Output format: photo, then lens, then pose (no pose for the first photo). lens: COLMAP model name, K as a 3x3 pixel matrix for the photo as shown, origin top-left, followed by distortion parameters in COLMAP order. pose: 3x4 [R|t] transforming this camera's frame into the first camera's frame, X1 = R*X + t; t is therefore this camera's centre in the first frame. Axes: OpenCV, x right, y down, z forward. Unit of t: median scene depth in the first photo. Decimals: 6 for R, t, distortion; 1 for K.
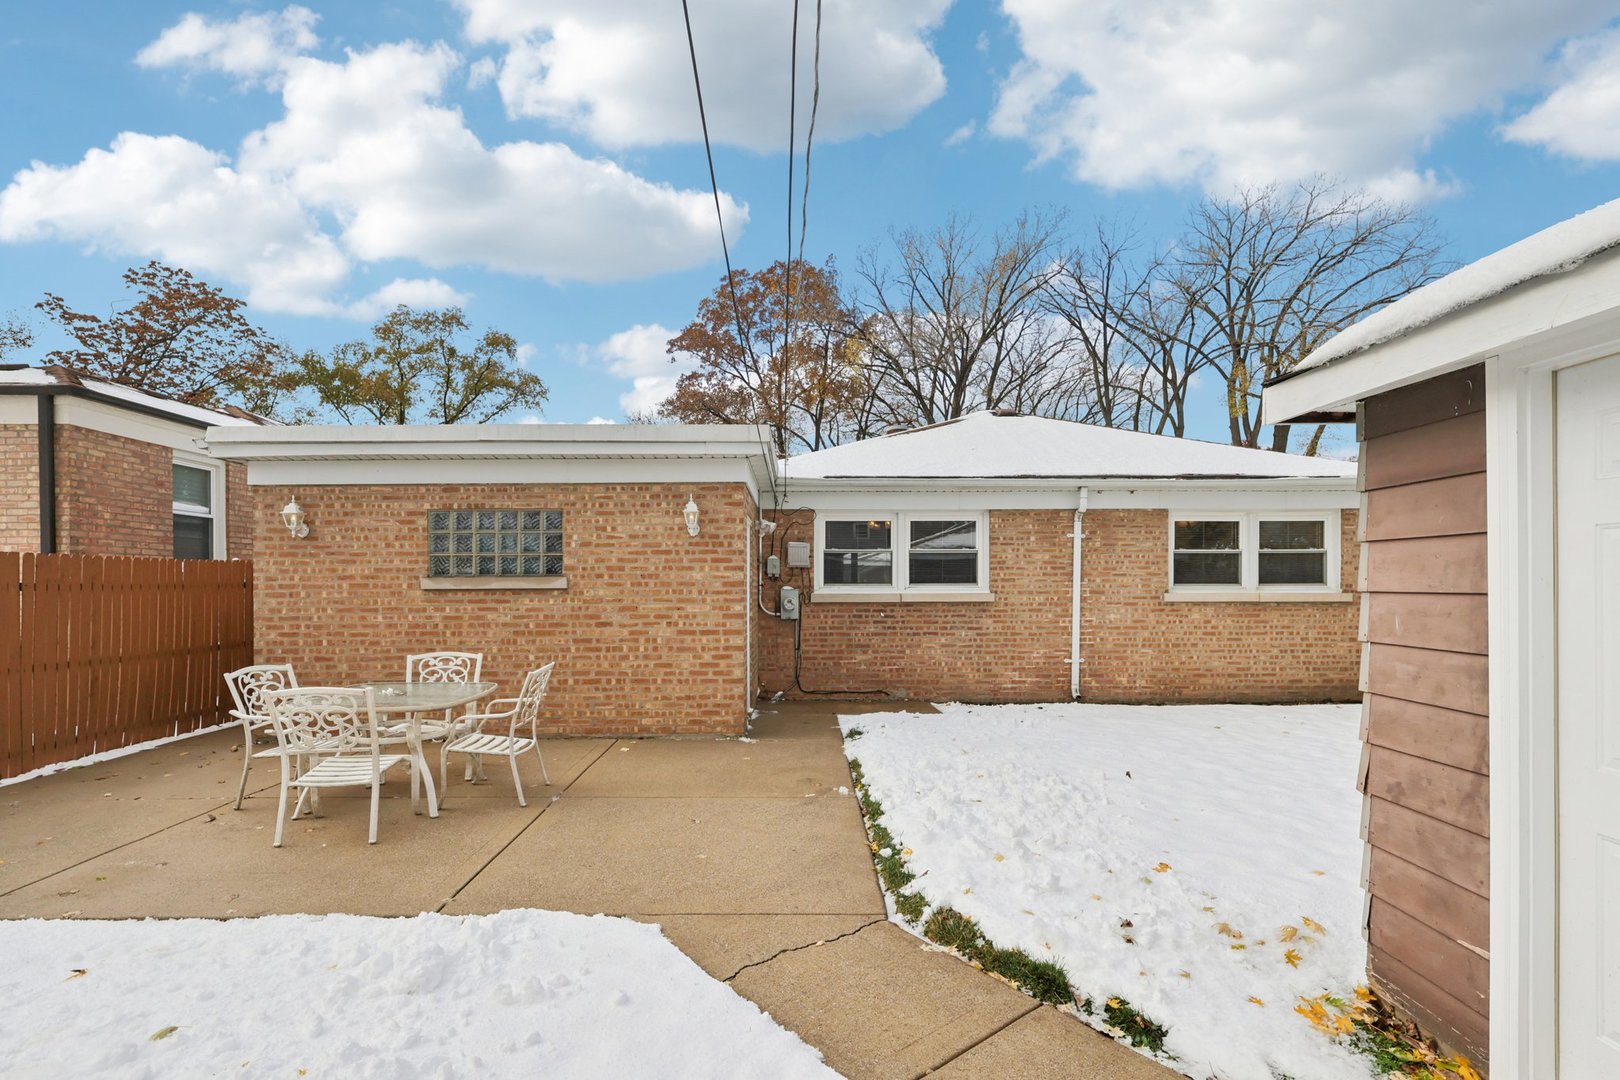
lens RADIAL K [[774.7, 0, 785.5], [0, 774.7, 583.2], [0, 0, 1]] dist [-0.002718, -0.000608]
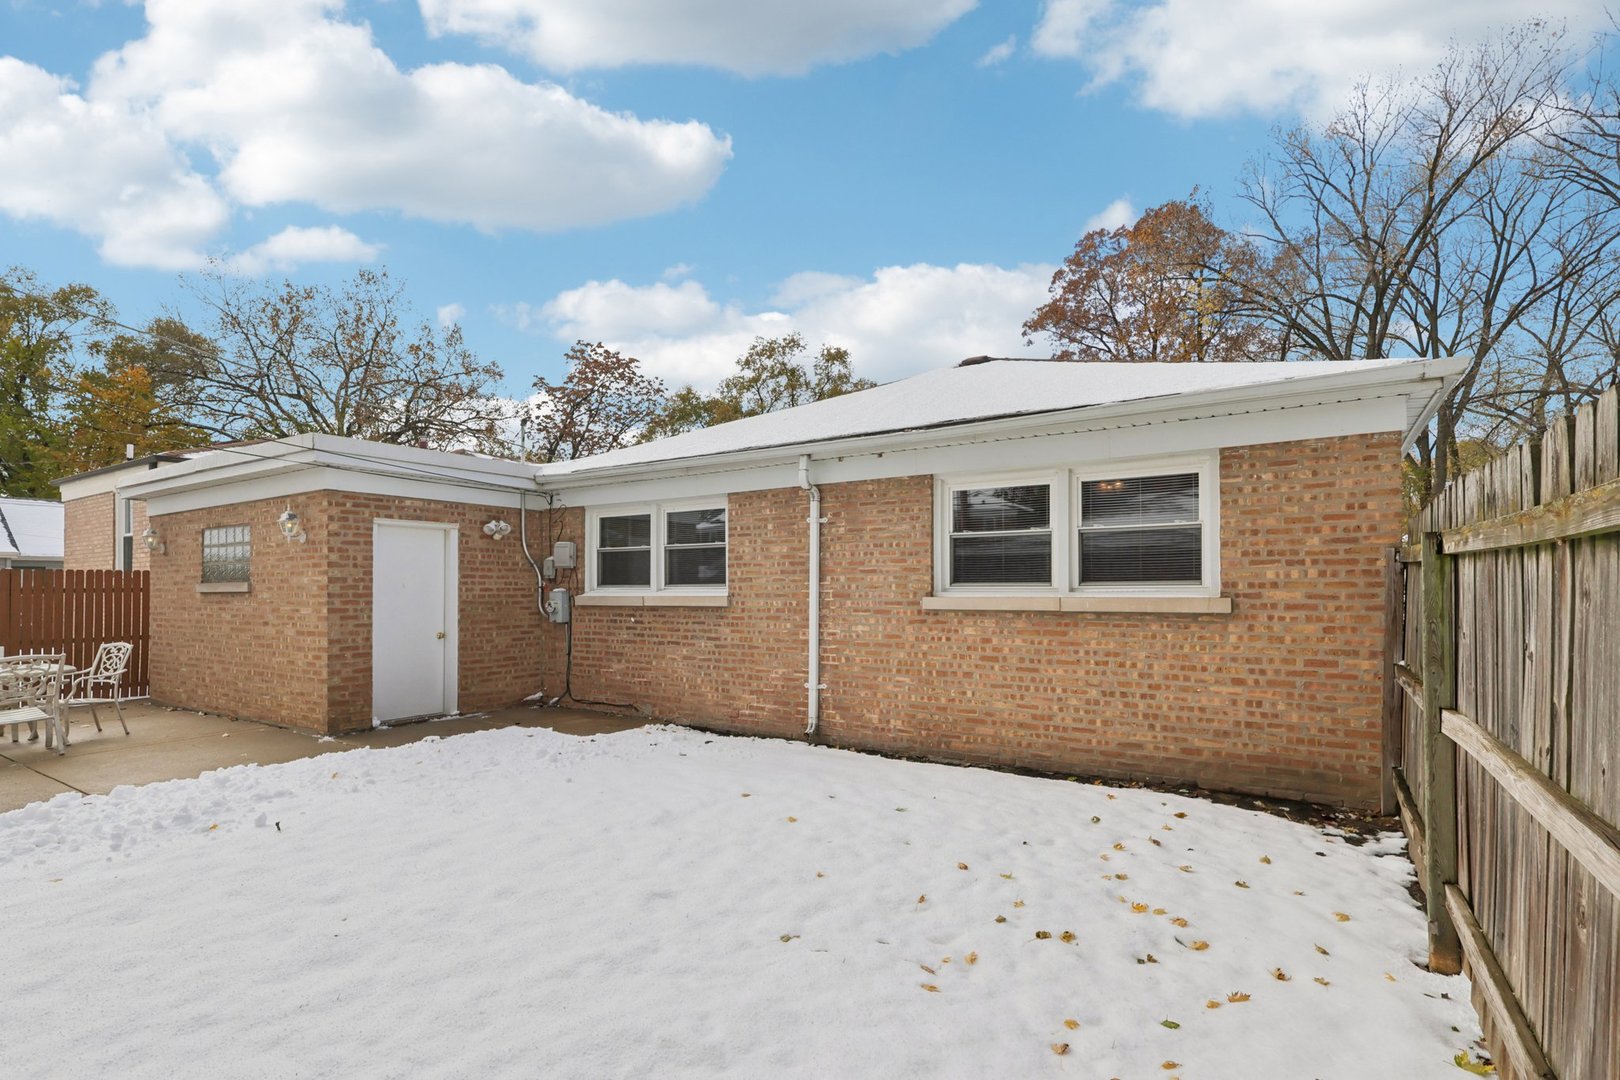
lens RADIAL K [[774.7, 0, 785.5], [0, 774.7, 583.2], [0, 0, 1]] dist [-0.002718, -0.000608]
pose [[0.836690, -0.005482, -0.547649, 1.019900], [0.006175, 0.999981, -0.000575, 0.000232], [0.547641, -0.002901, 0.836708, 0.472878]]
